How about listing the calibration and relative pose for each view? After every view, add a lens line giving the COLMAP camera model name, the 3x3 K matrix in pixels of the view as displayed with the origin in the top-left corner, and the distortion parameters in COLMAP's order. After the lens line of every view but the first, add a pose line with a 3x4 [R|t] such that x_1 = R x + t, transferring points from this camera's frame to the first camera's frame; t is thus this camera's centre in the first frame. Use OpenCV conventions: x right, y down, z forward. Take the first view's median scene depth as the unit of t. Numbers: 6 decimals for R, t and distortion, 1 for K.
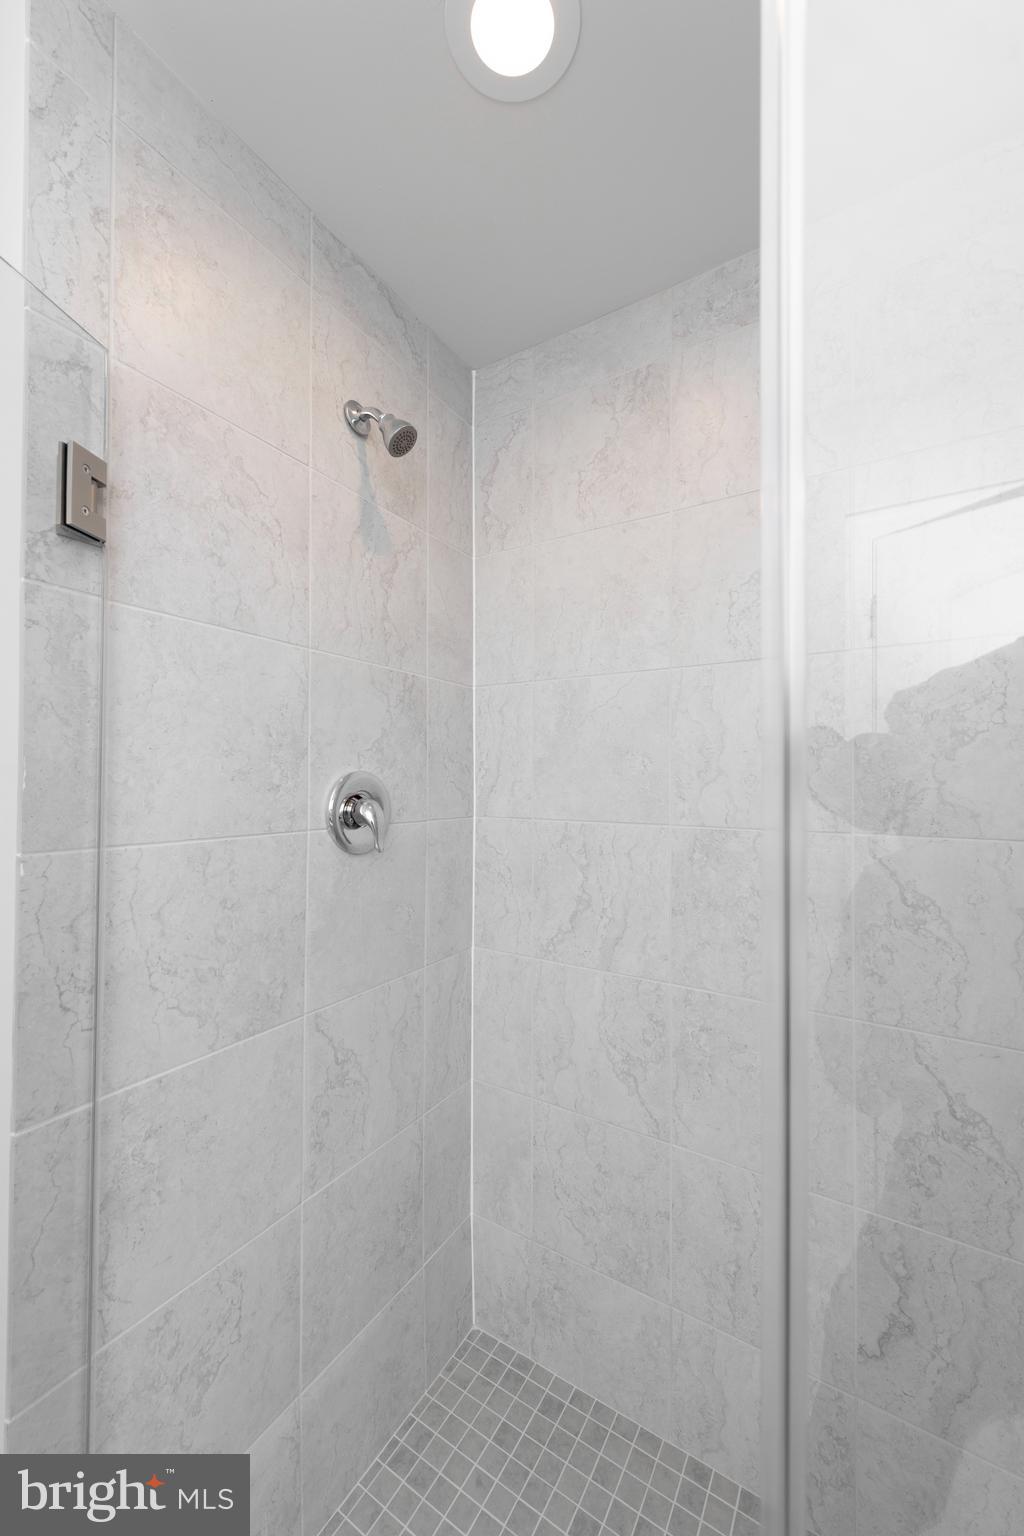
lens RADIAL K [[602.1, 0, 511.8], [0, 602.1, 774.1], [0, 0, 1]] dist [0.012737, -0.003394]
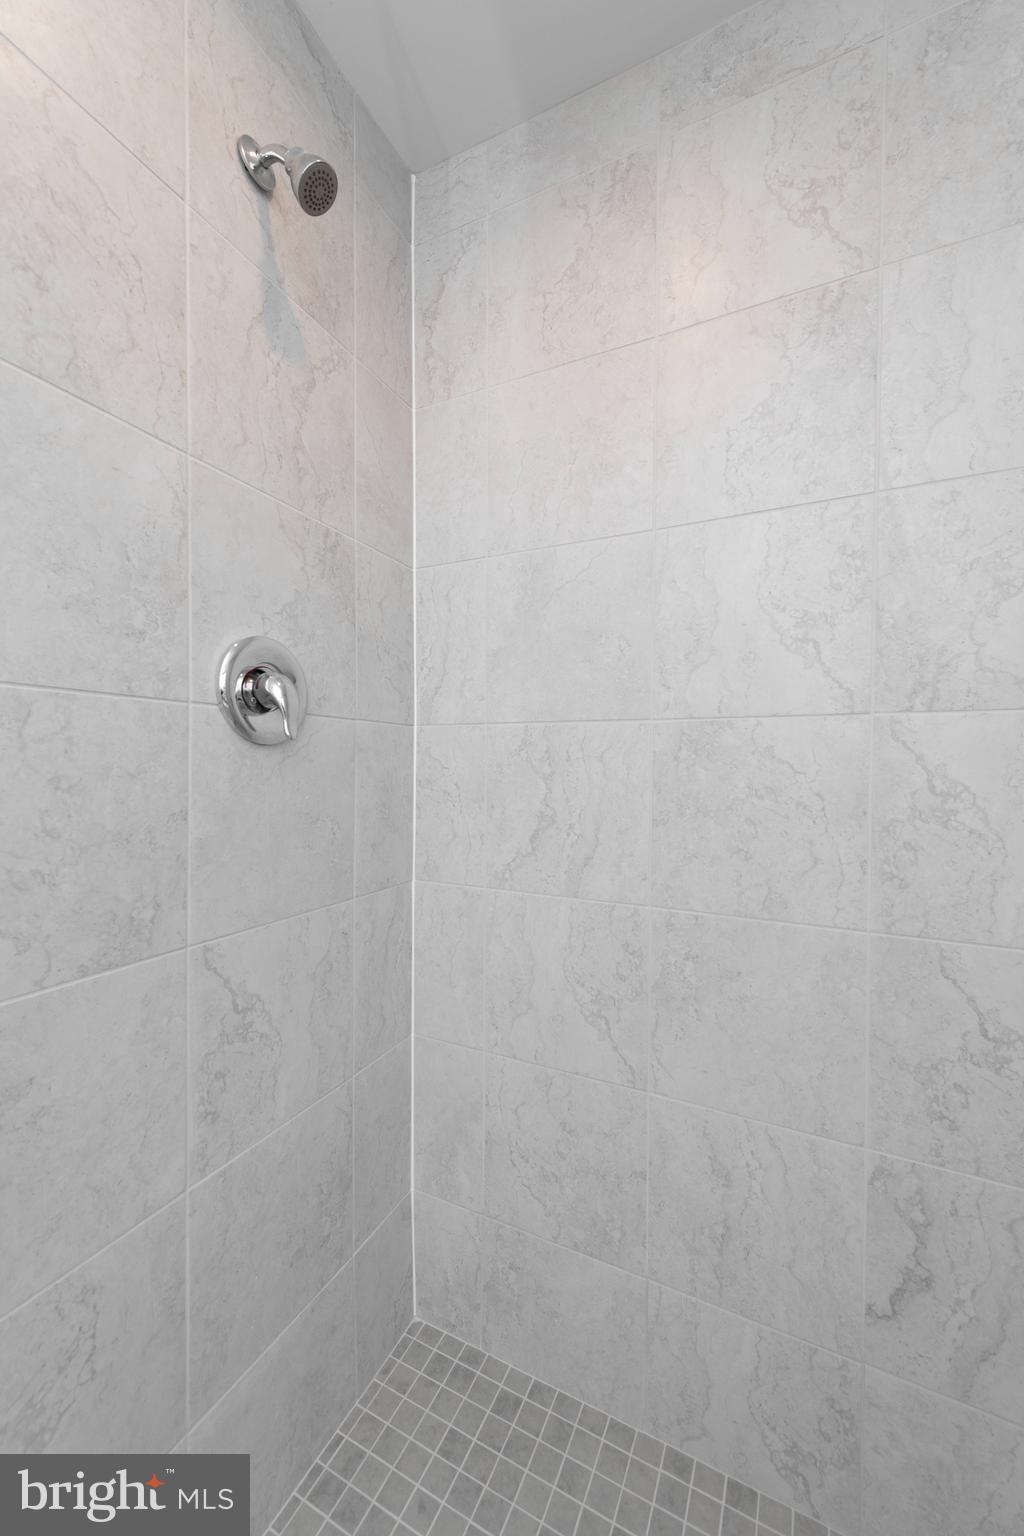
lens RADIAL K [[602.1, 0, 514.4], [0, 602.1, 776.8], [0, 0, 1]] dist [0.012737, -0.003394]
pose [[0.994539, 0.000767, 0.104359, -0.015471], [-0.003917, 0.999543, 0.029977, 0.147880], [-0.104288, -0.030222, 0.994088, 0.194808]]
